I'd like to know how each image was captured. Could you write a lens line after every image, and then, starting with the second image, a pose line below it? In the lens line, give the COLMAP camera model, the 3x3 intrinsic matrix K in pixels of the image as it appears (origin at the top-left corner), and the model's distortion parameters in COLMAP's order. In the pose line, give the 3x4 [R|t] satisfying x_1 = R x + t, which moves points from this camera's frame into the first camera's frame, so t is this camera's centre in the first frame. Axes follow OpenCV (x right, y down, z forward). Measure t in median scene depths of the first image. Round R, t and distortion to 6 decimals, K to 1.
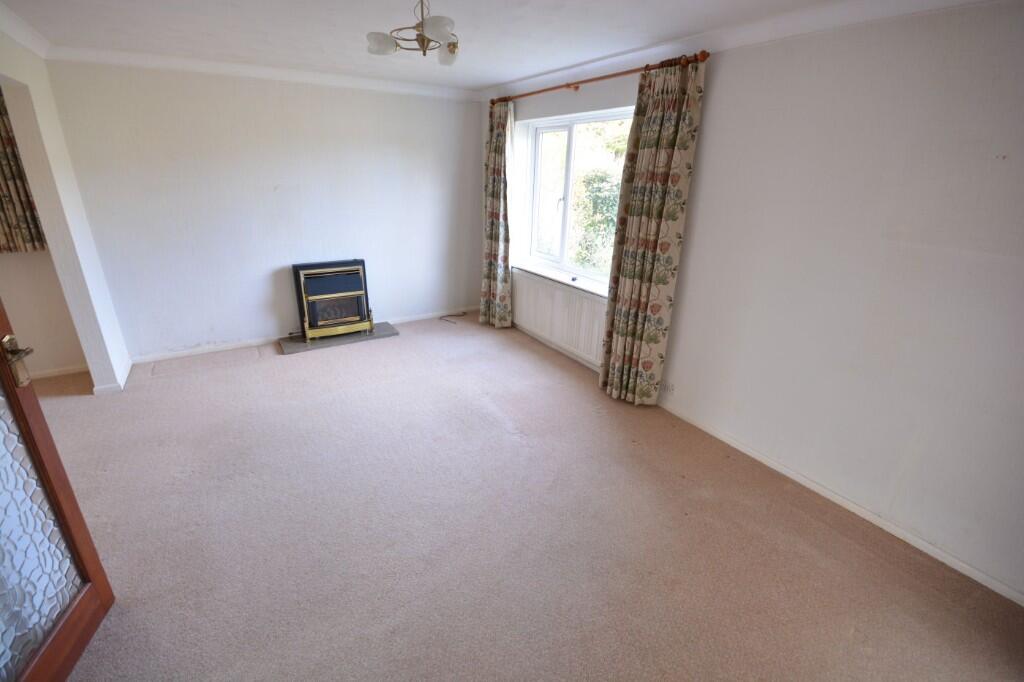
lens RADIAL K [[451.5, 0, 512.0], [0, 451.5, 341.0], [0, 0, 1]] dist [0.000888, 0.000050]
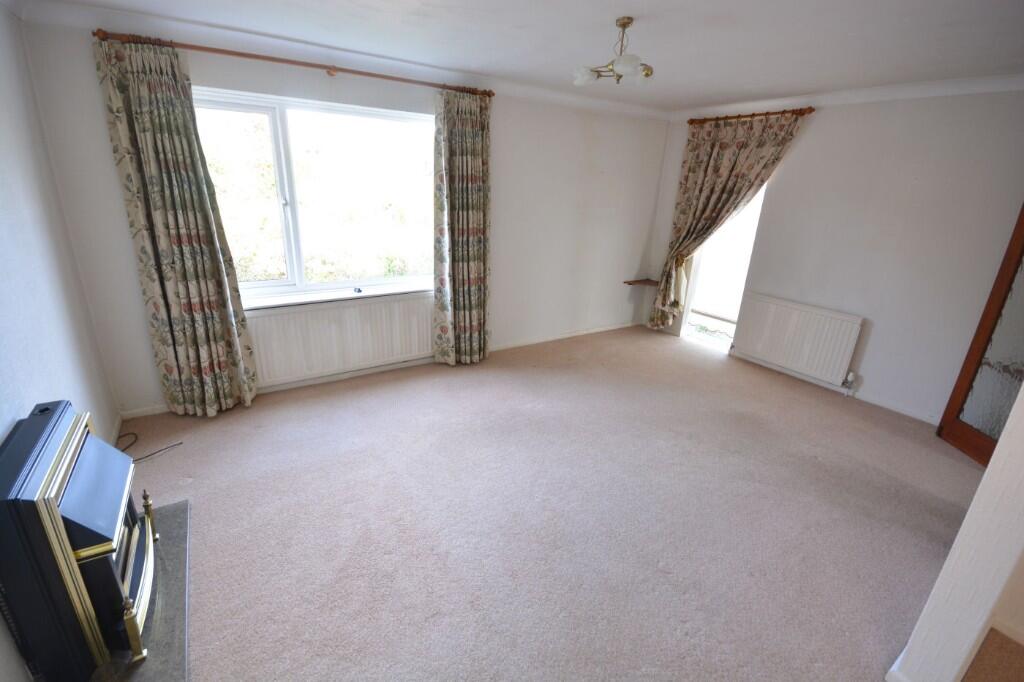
lens RADIAL K [[451.1, 0, 512.0], [0, 451.1, 341.0], [0, 0, 1]] dist [-0.001782, -0.000417]
pose [[-0.033028, -0.354935, 0.934307, -0.849860], [0.317693, 0.882605, 0.346525, -0.299081], [-0.947618, 0.308268, 0.083609, 0.761449]]
